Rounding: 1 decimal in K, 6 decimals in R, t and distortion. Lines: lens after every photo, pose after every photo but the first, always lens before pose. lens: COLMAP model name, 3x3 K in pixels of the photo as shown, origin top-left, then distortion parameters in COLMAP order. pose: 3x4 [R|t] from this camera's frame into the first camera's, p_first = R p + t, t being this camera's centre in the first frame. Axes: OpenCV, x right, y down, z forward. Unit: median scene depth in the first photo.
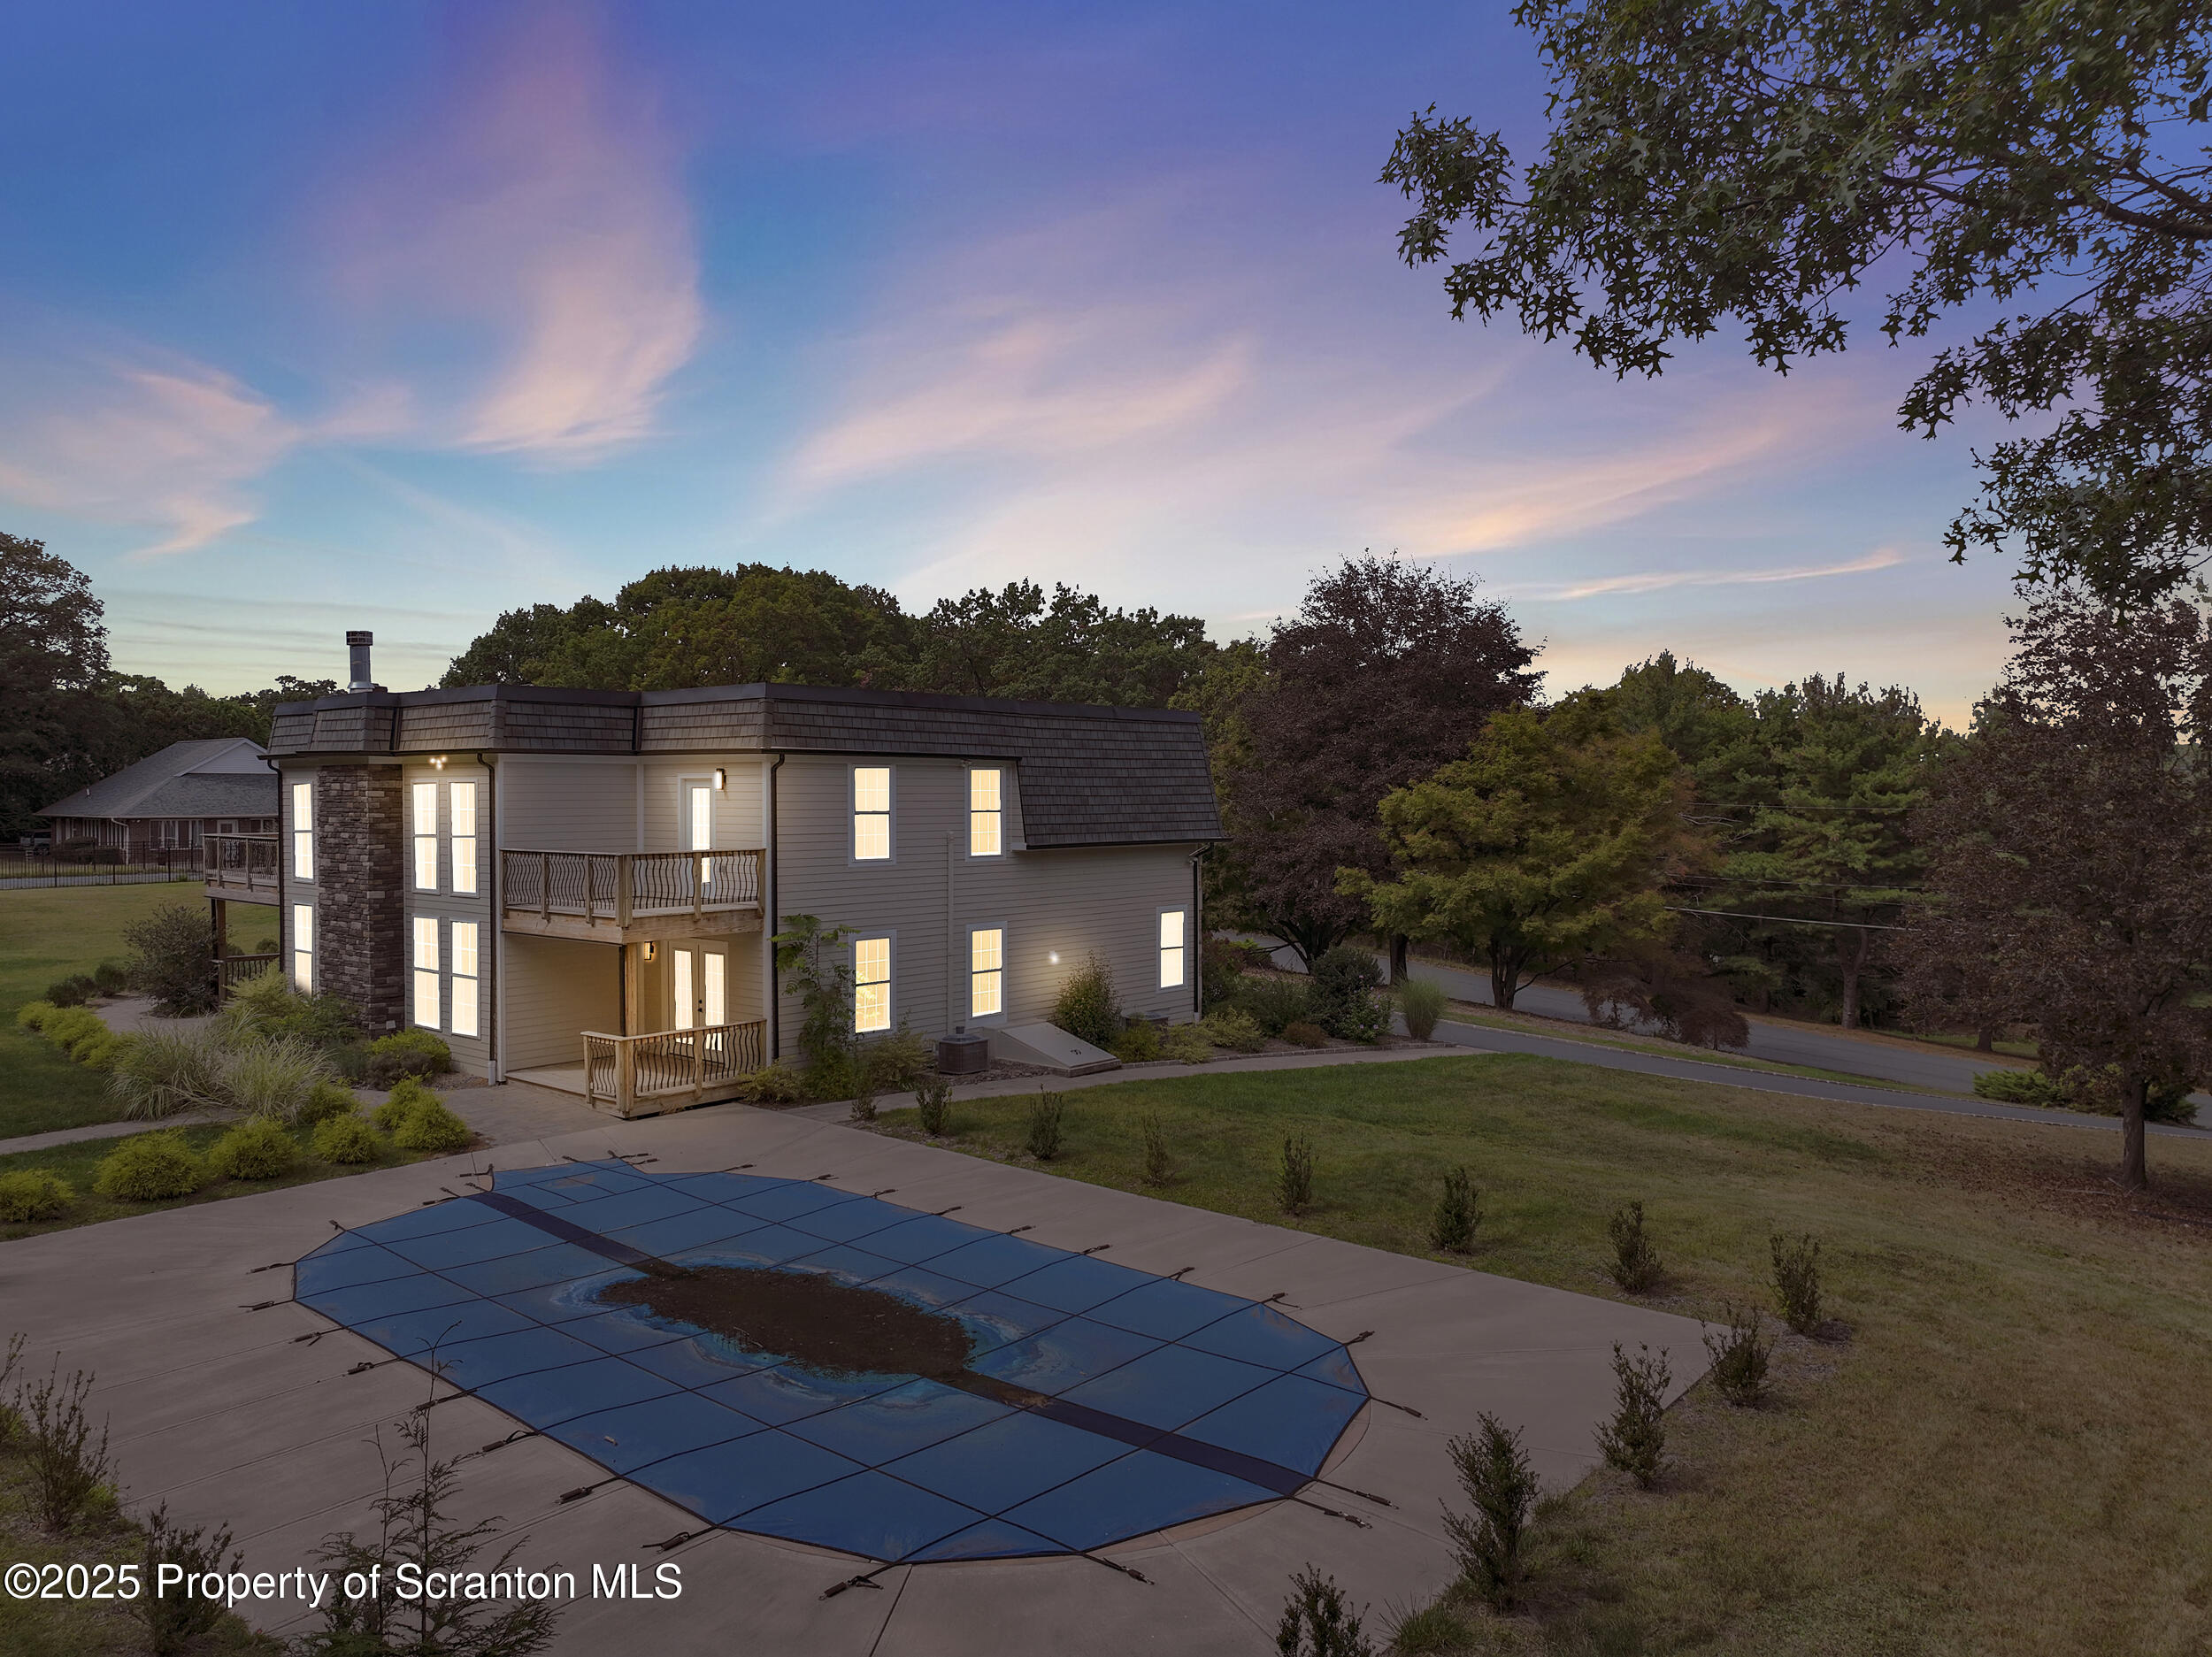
lens RADIAL K [[1555.0, 0, 1112.5], [0, 1555.0, 825.3], [0, 0, 1]] dist [0.006439, 0.003444]
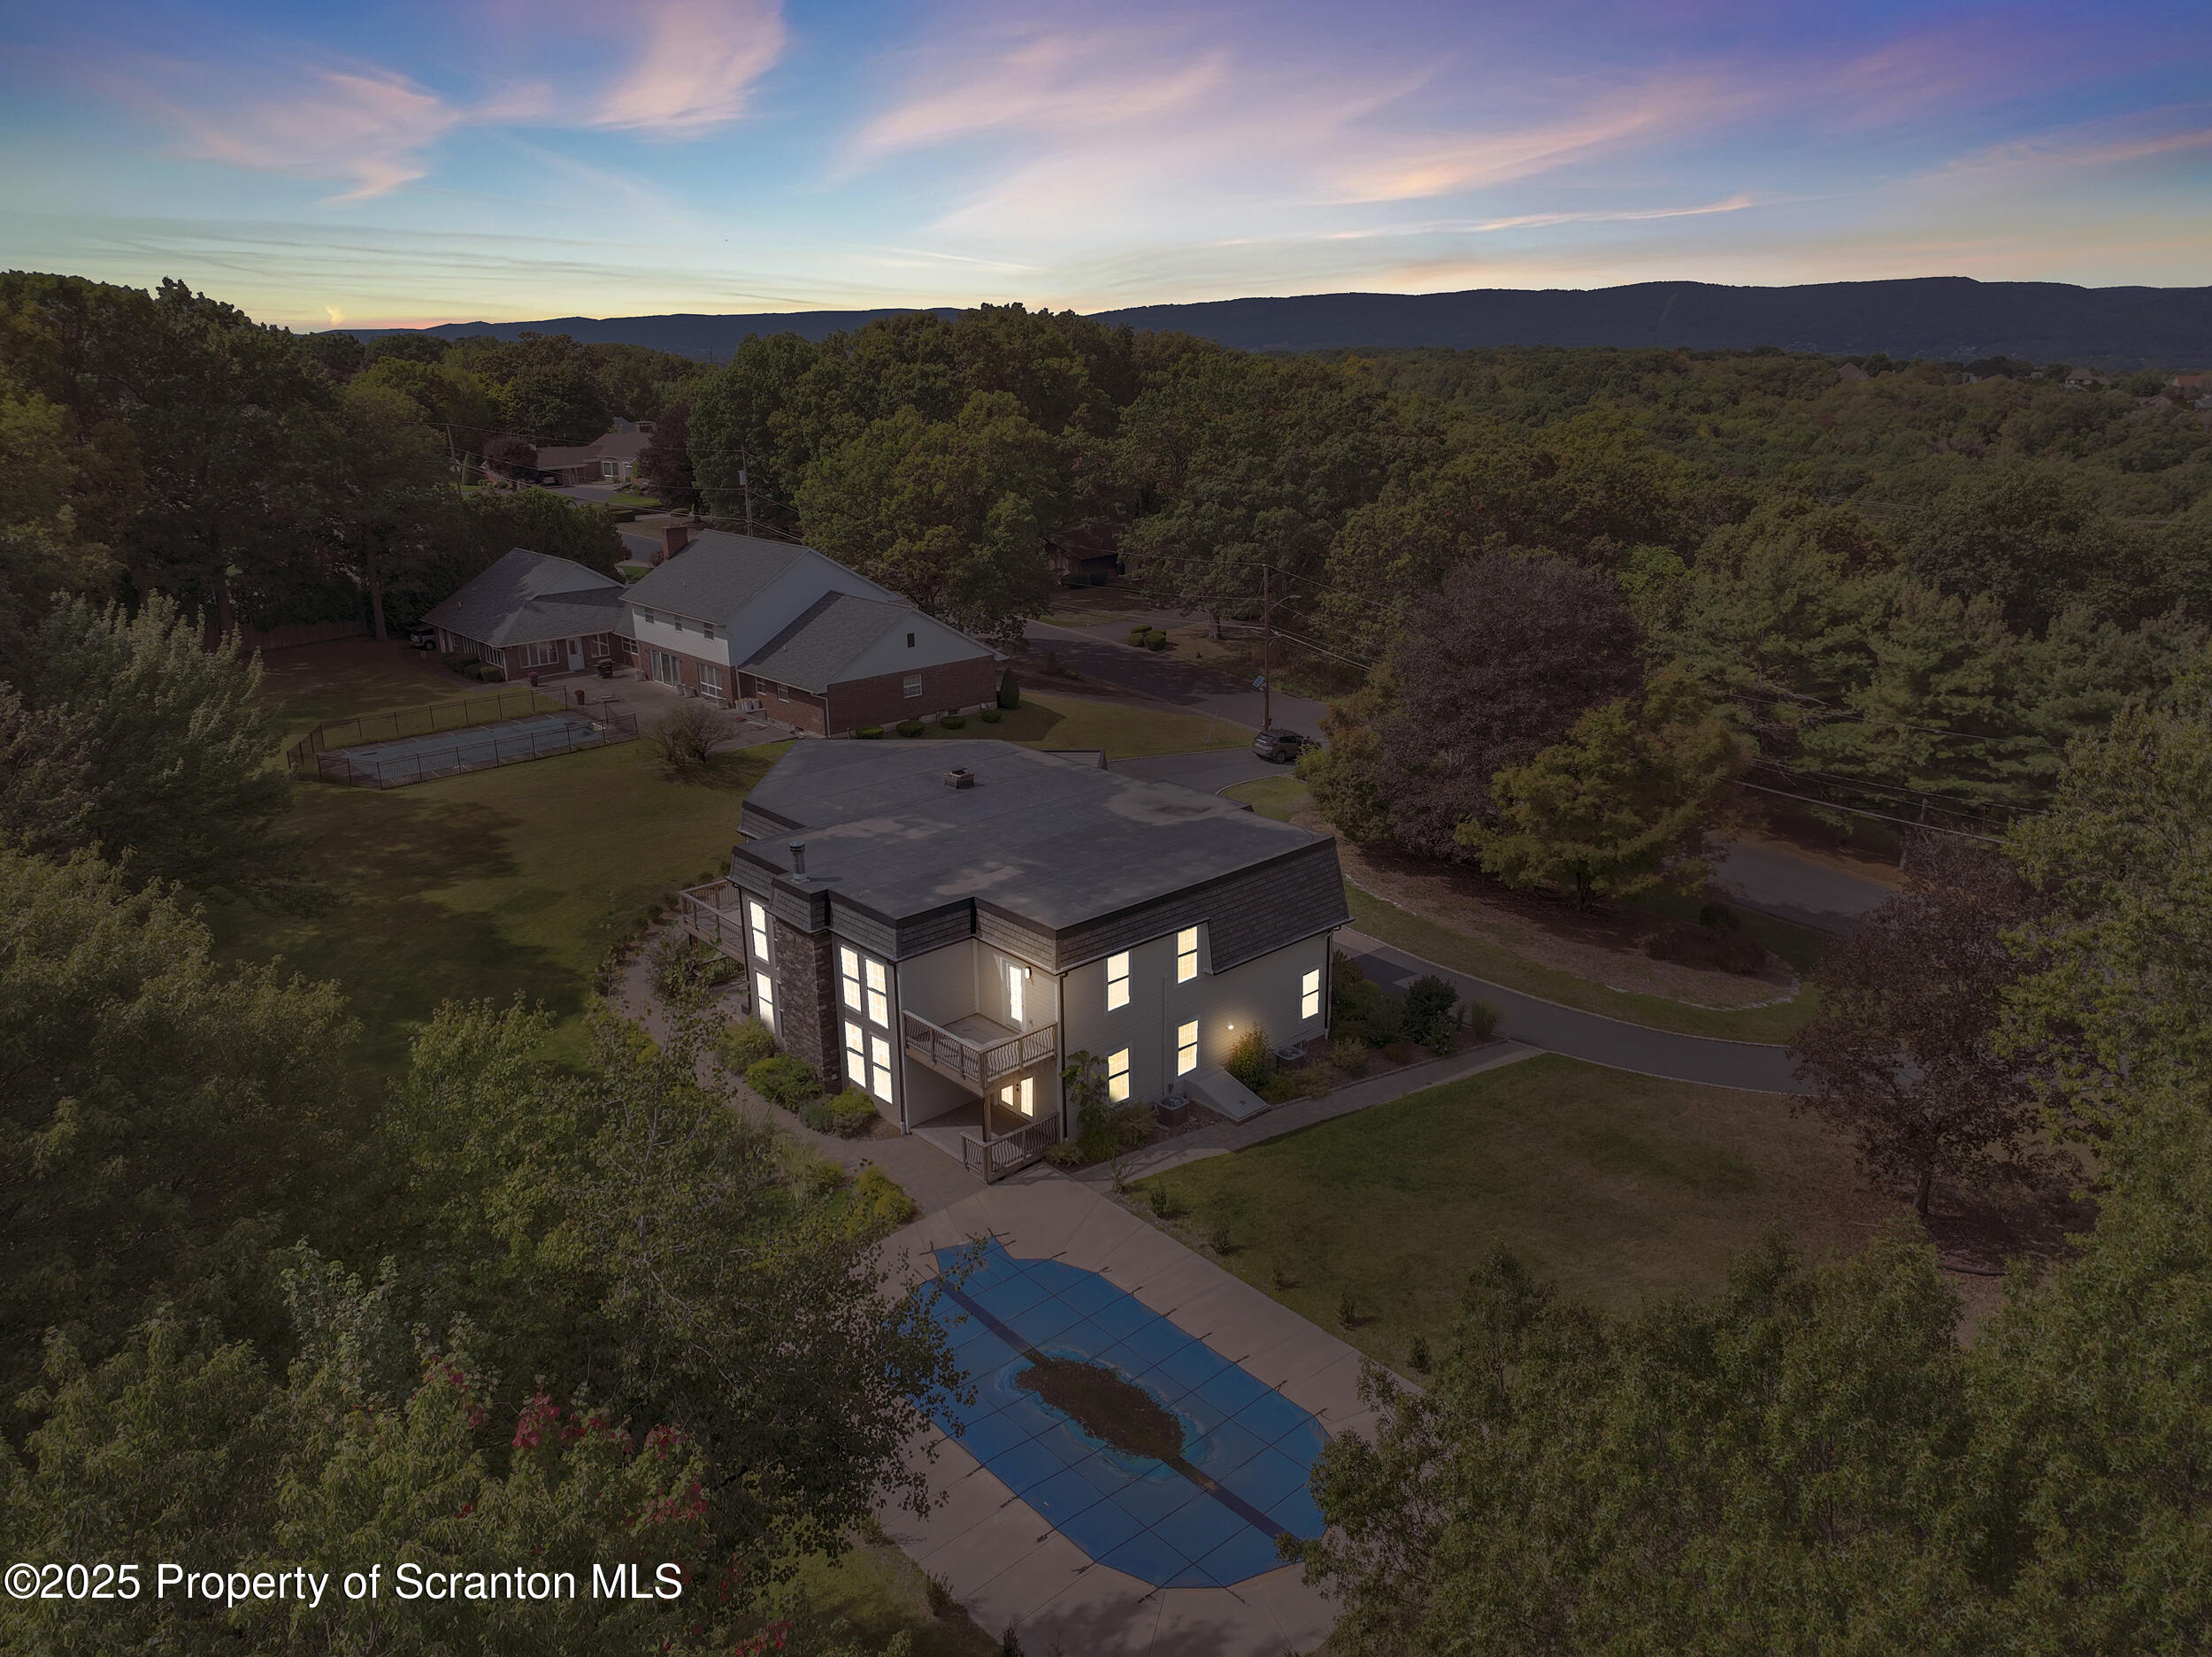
lens RADIAL K [[1557.9, 0, 1106.0], [0, 1557.9, 828.5], [0, 0, 1]] dist [0.002404, 0.001590]
pose [[0.992063, 0.028285, -0.122520, 0.027037], [0.008426, 0.957228, 0.289211, -0.617638], [0.125460, -0.287948, 0.949392, -0.489612]]
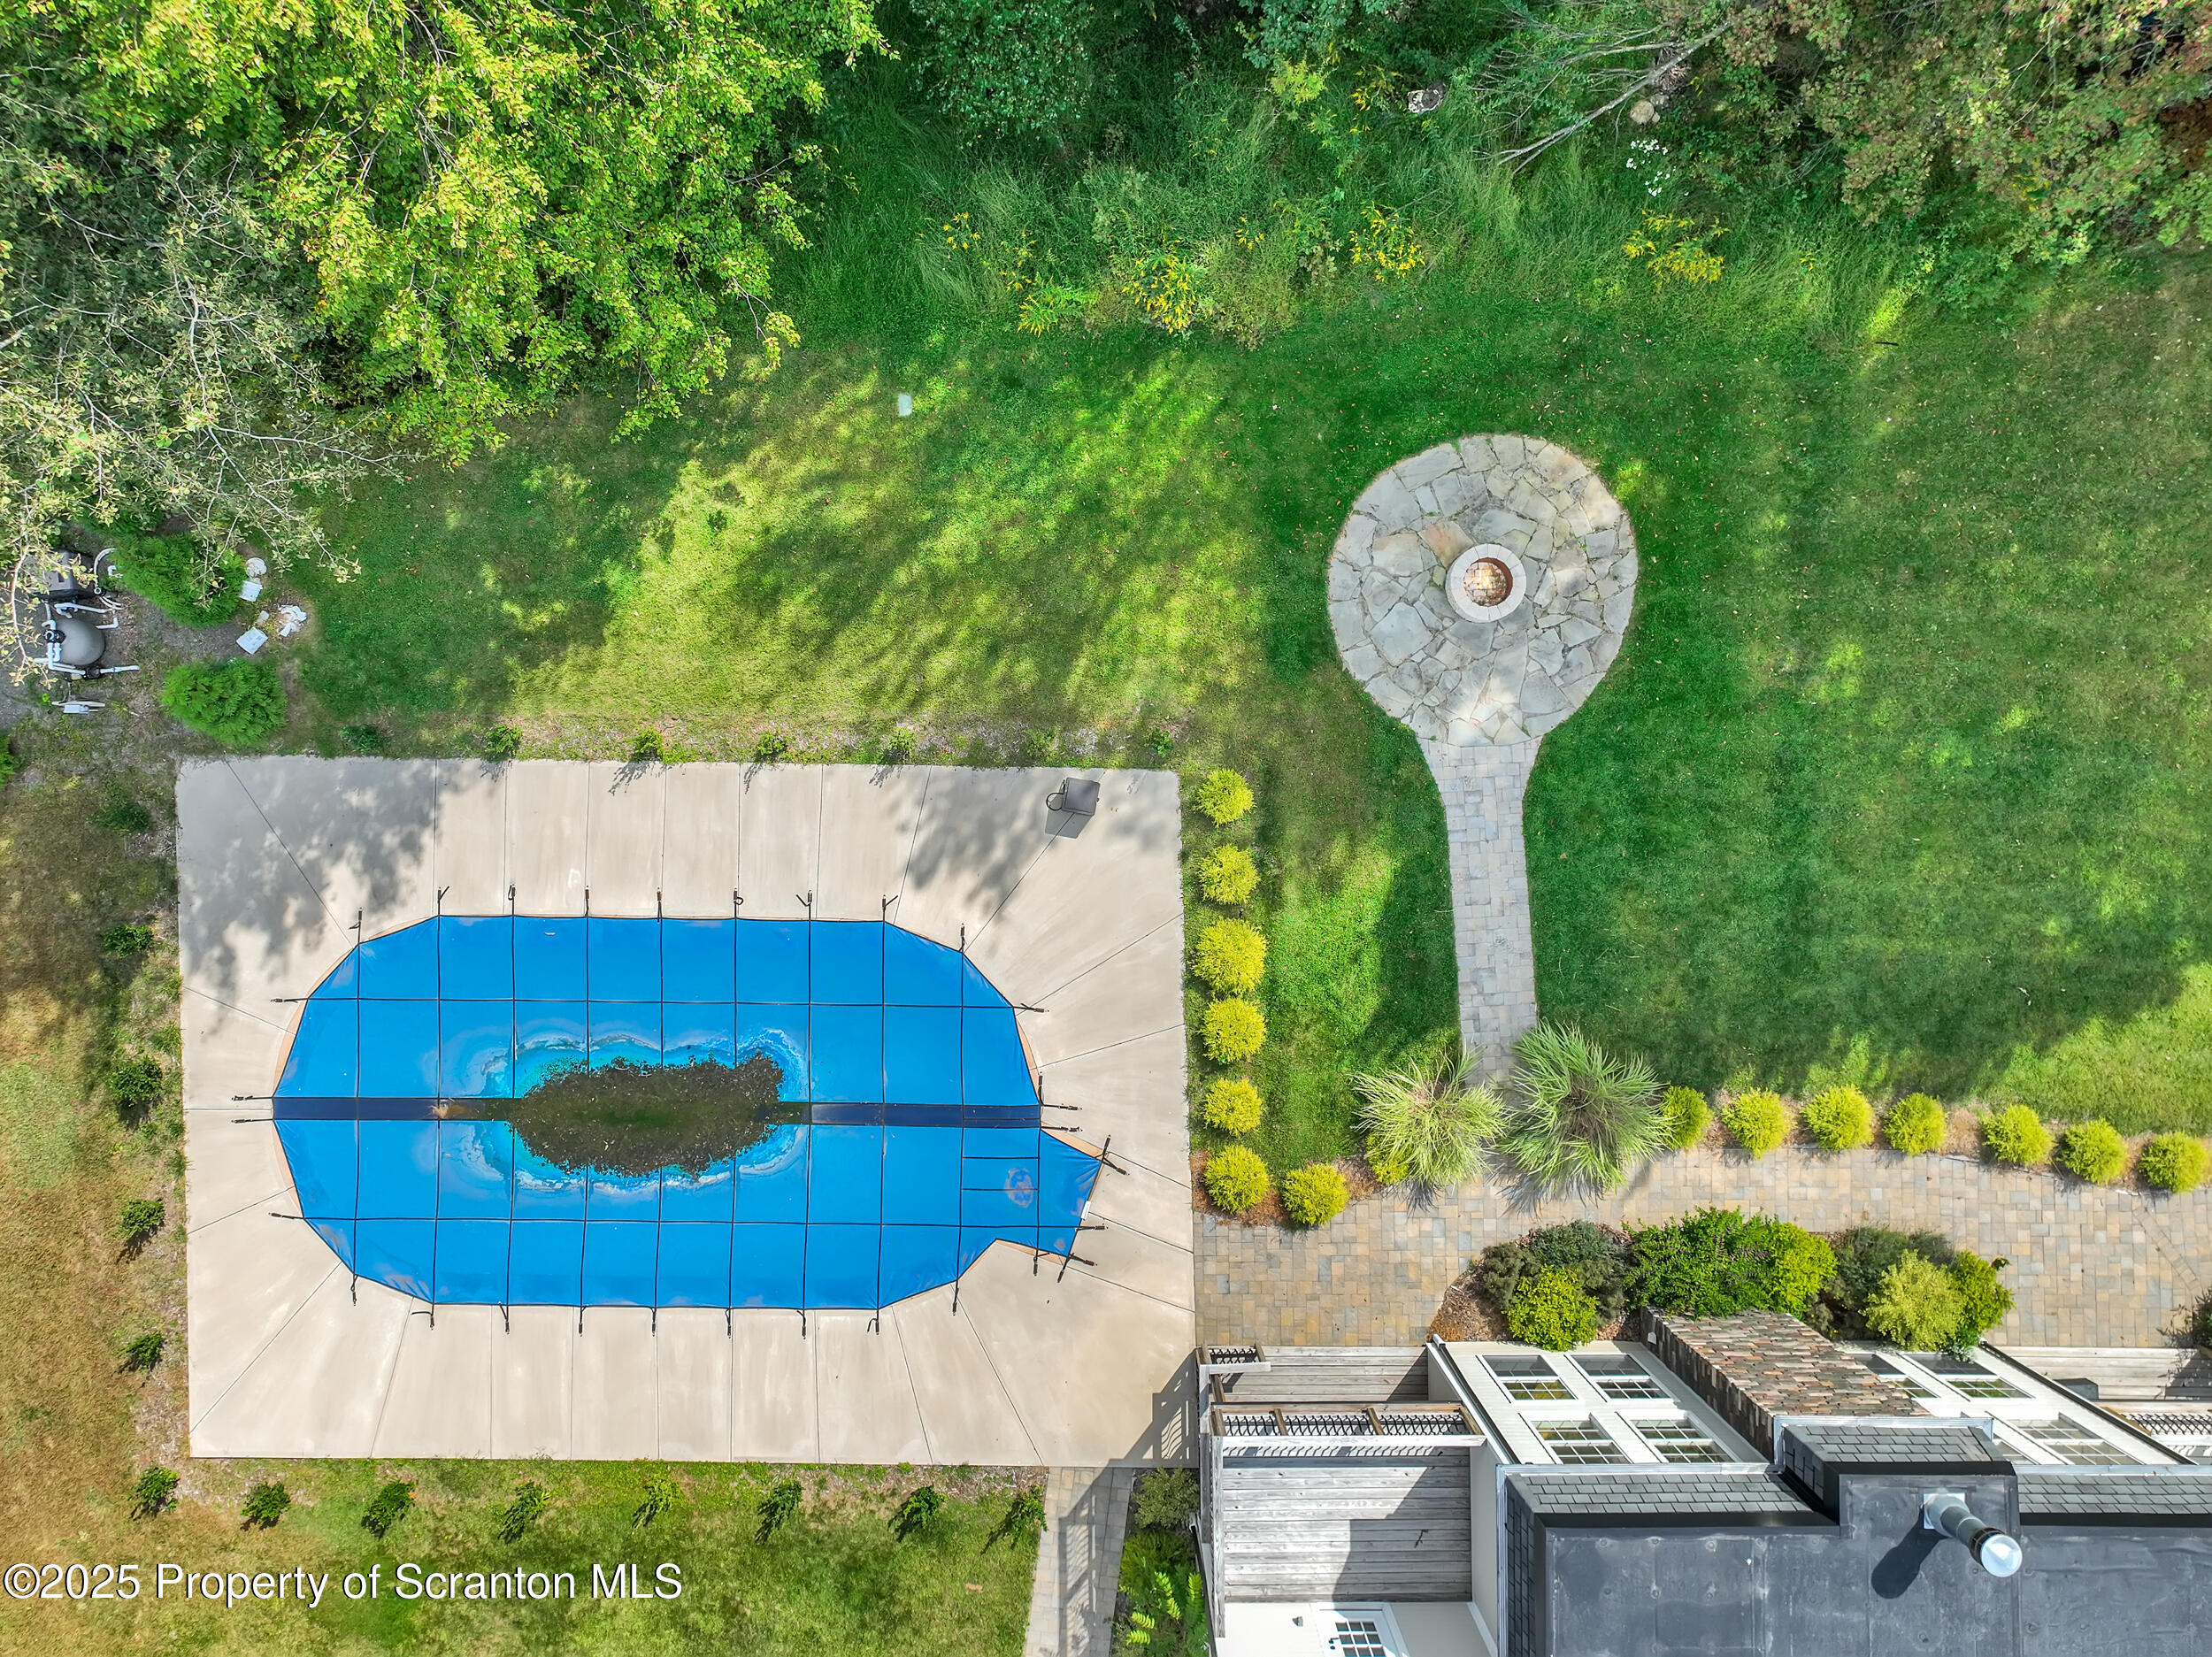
lens RADIAL K [[1532.2, 0, 1106.0], [0, 1532.2, 836.2], [0, 0, 1]] dist [0.005620, 0.001385]
pose [[-0.759835, 0.650073, -0.007521, -0.411528], [-0.016078, -0.007225, 0.999845, -0.720712], [0.649917, 0.759838, 0.015942, 0.579094]]
